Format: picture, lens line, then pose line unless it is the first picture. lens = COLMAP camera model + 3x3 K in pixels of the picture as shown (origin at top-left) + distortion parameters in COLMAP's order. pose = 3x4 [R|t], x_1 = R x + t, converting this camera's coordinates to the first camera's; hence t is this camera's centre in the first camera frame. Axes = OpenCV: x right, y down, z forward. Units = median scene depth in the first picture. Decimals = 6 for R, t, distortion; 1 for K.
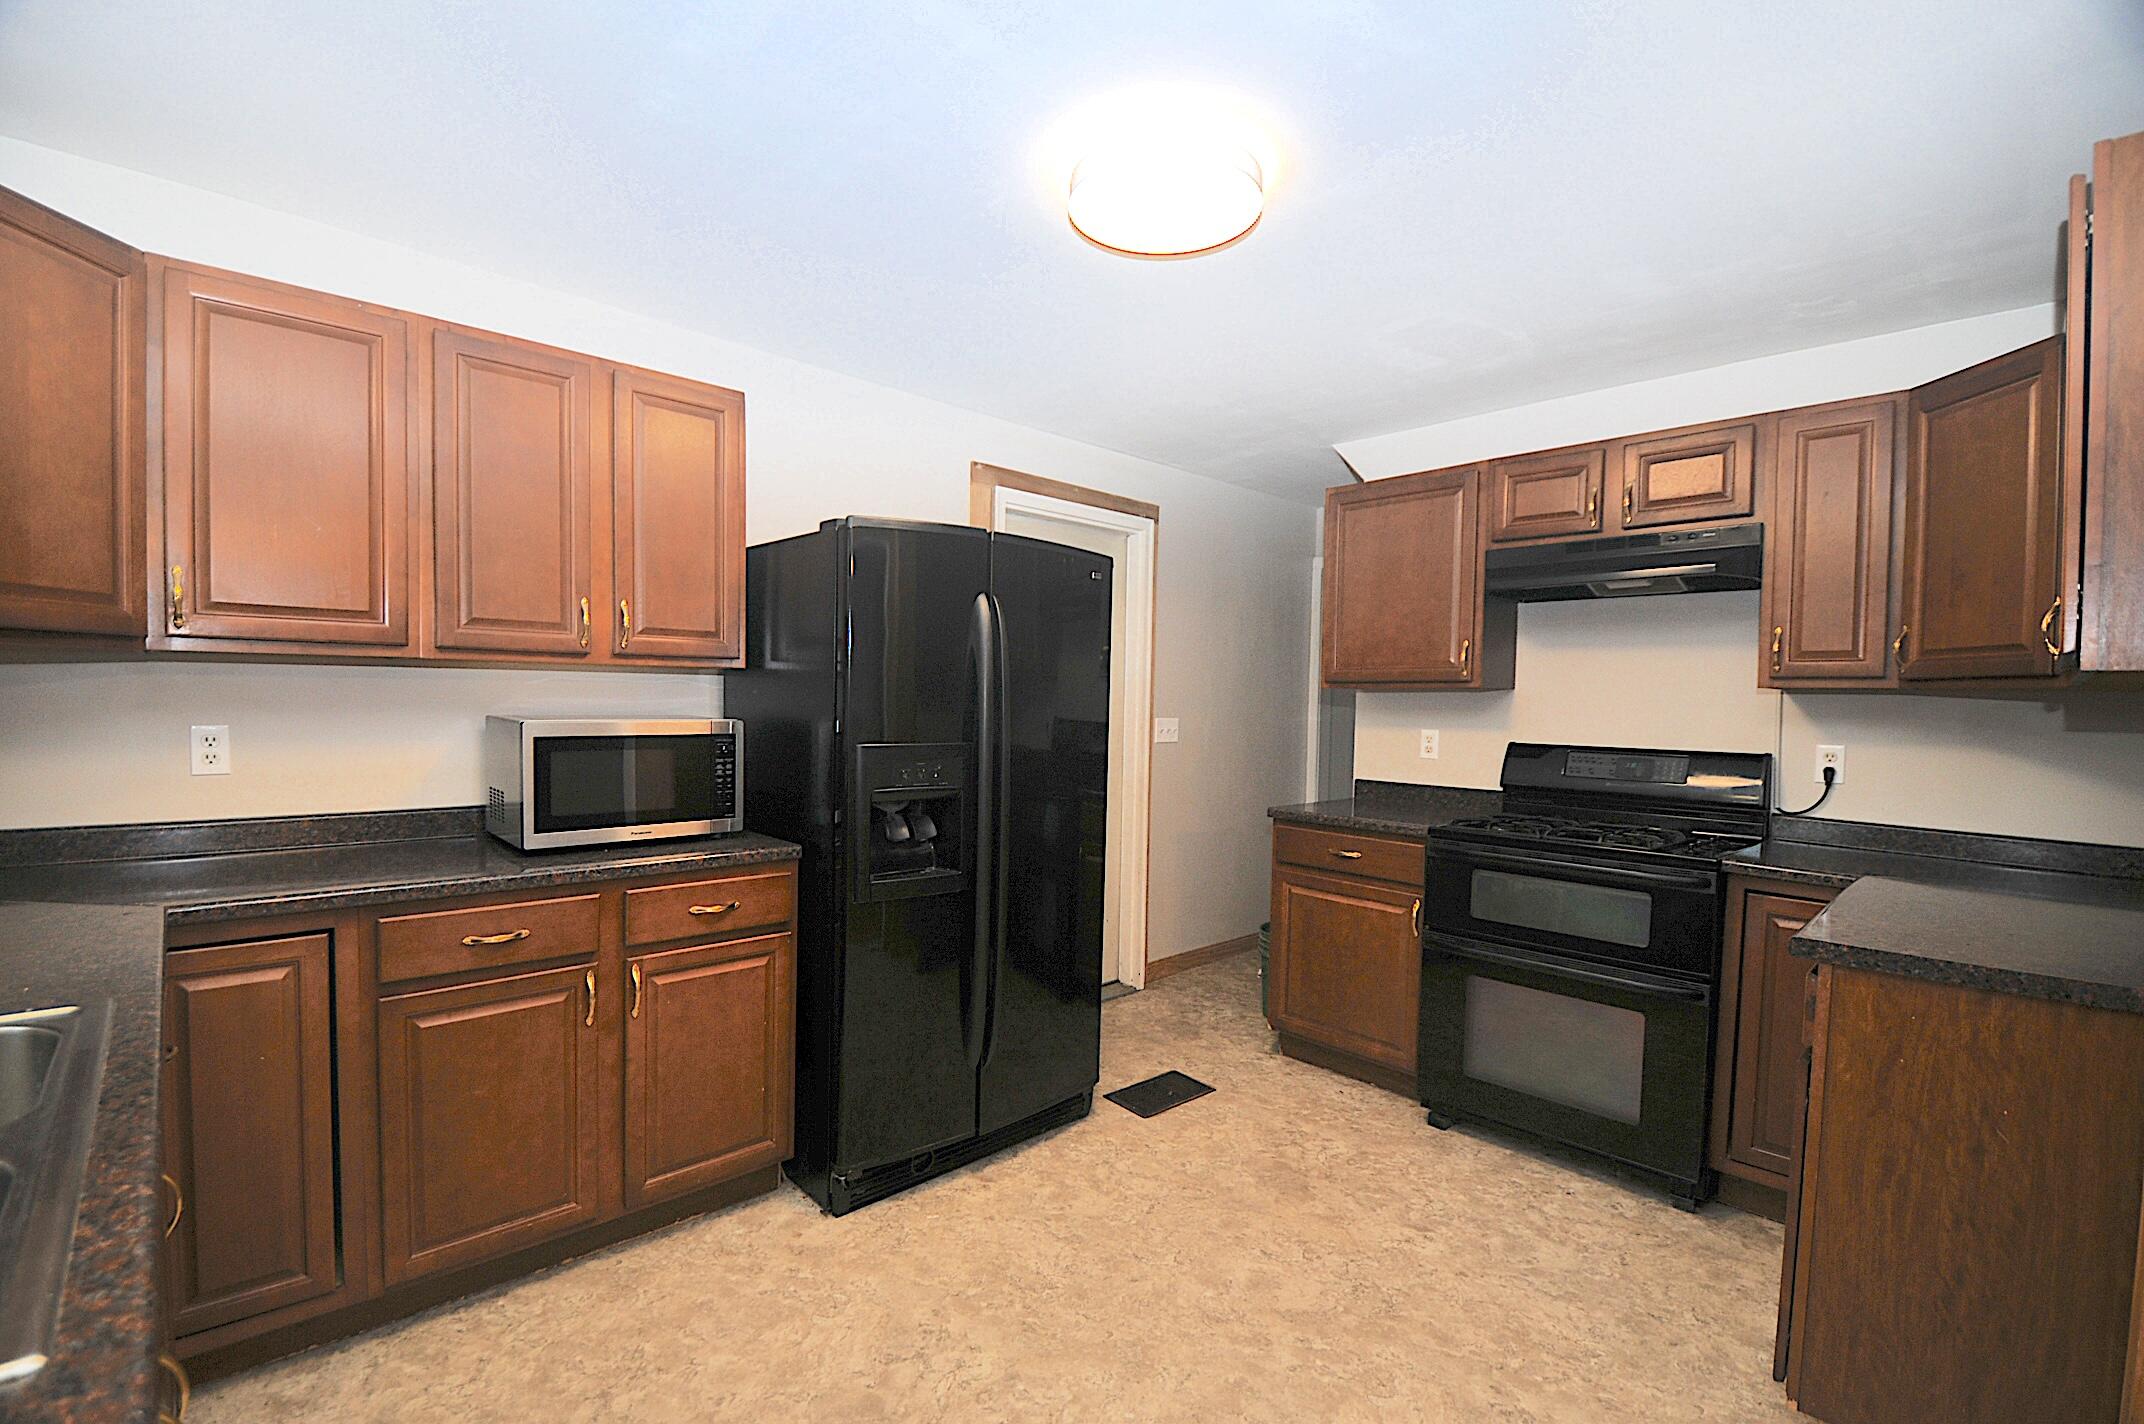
lens RADIAL K [[938.7, 0, 1058.0], [0, 938.7, 738.4], [0, 0, 1]] dist [0.024010, -0.028548]
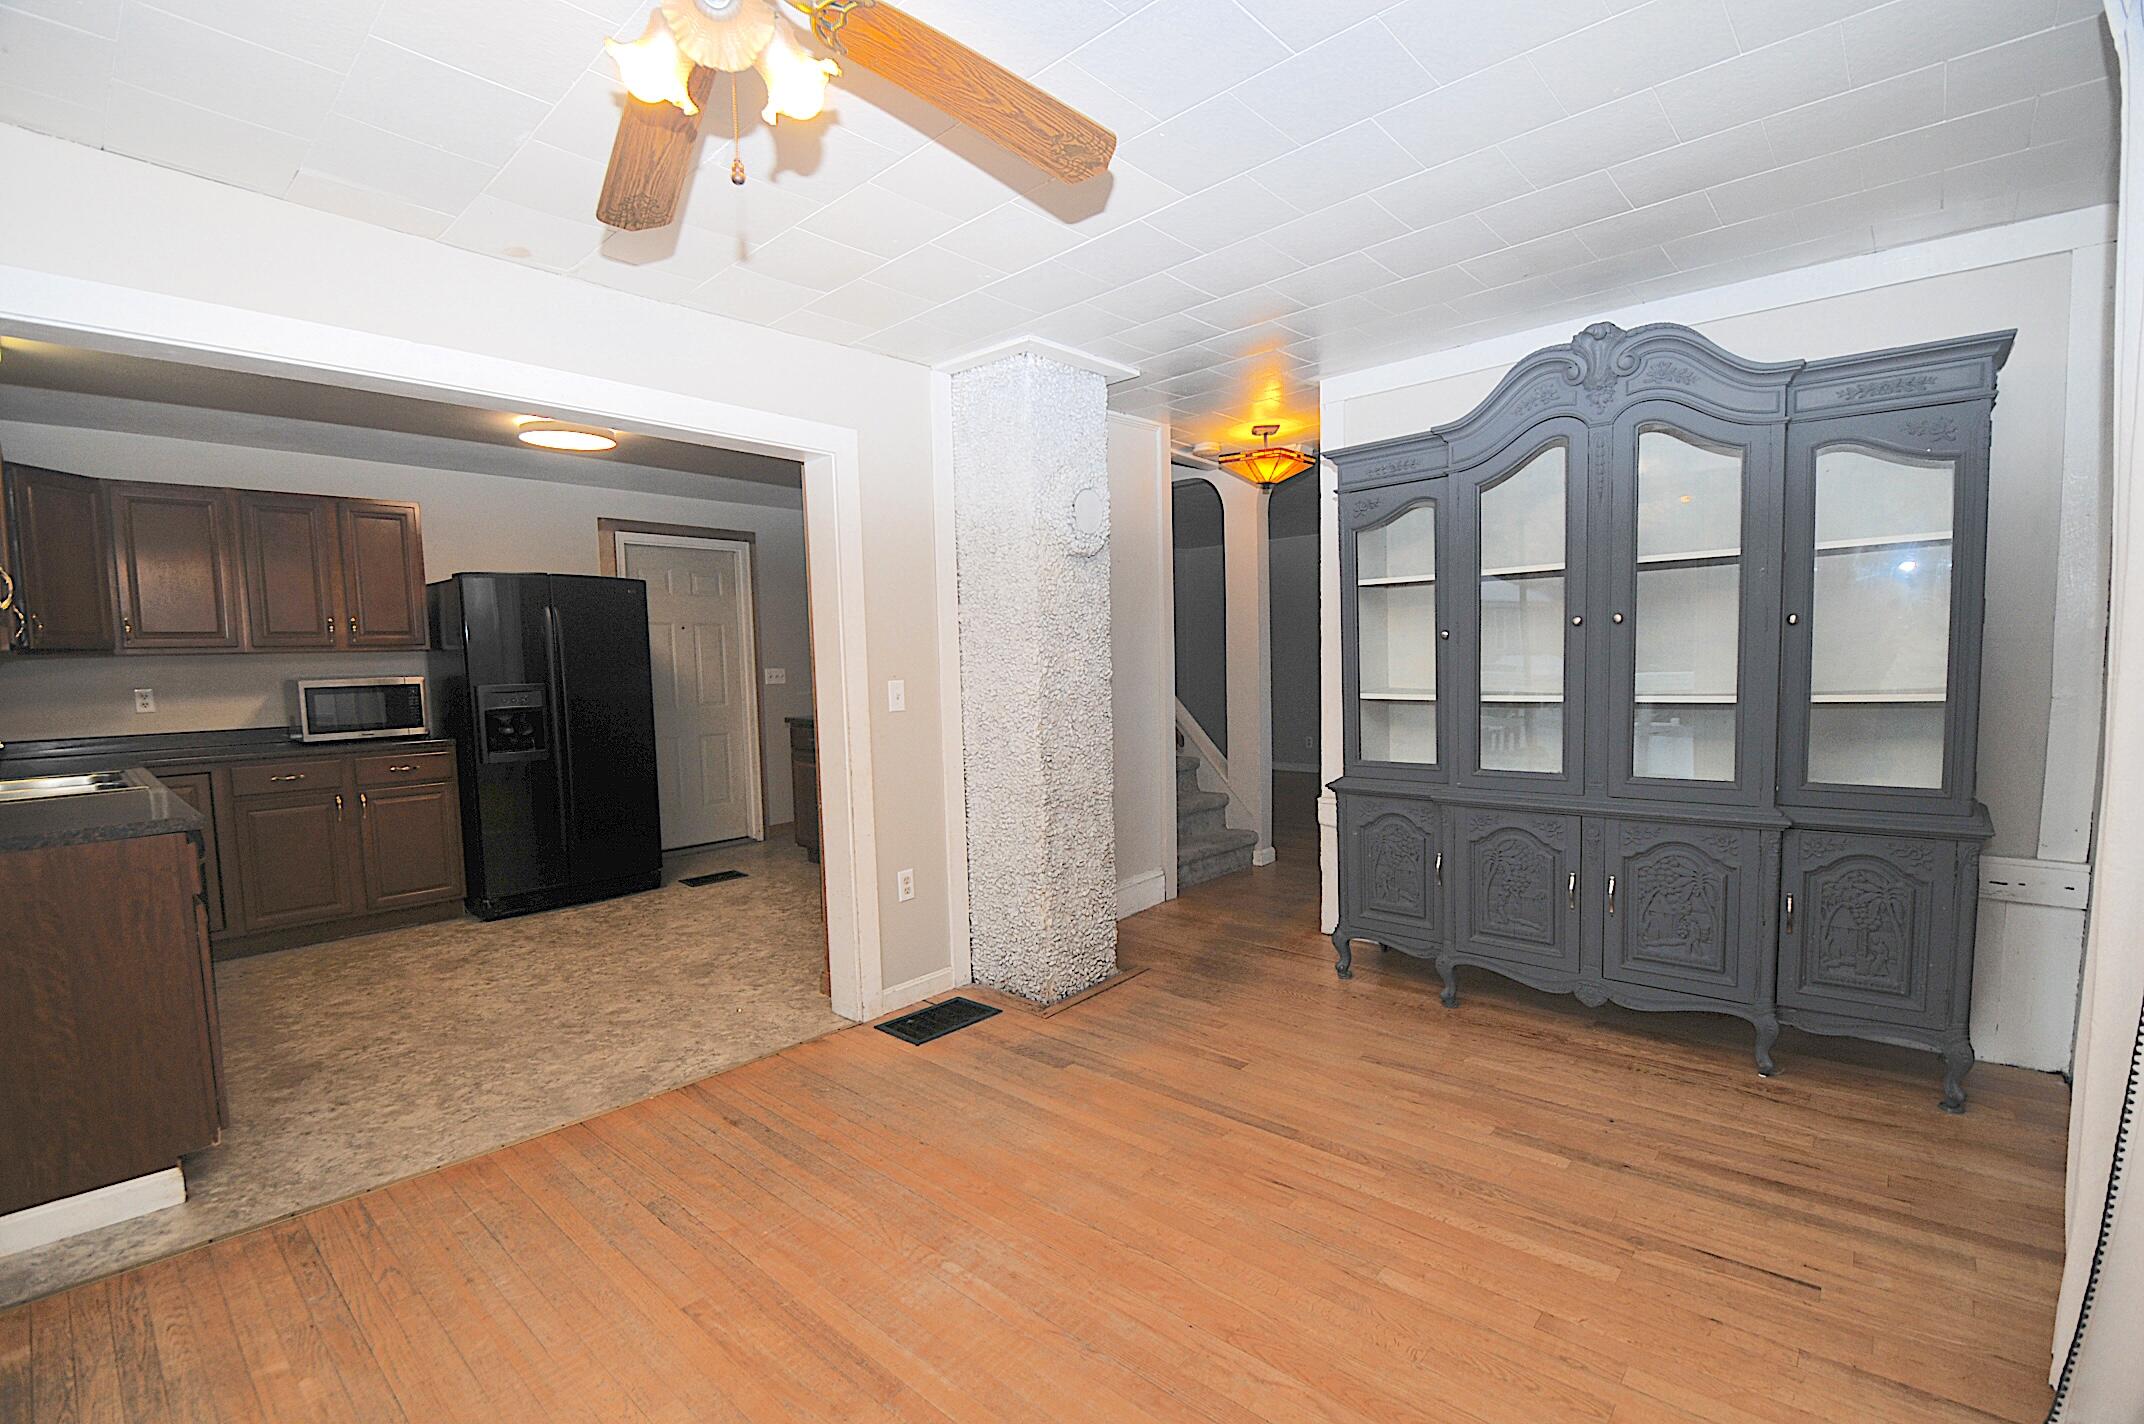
lens RADIAL K [[938.7, 0, 1058.0], [0, 938.7, 738.4], [0, 0, 1]] dist [0.024010, -0.028548]
pose [[0.996481, -0.048016, 0.068706, 0.876862], [0.044997, 0.997980, 0.044839, 0.083884], [-0.070720, -0.041590, 0.996629, -1.098045]]
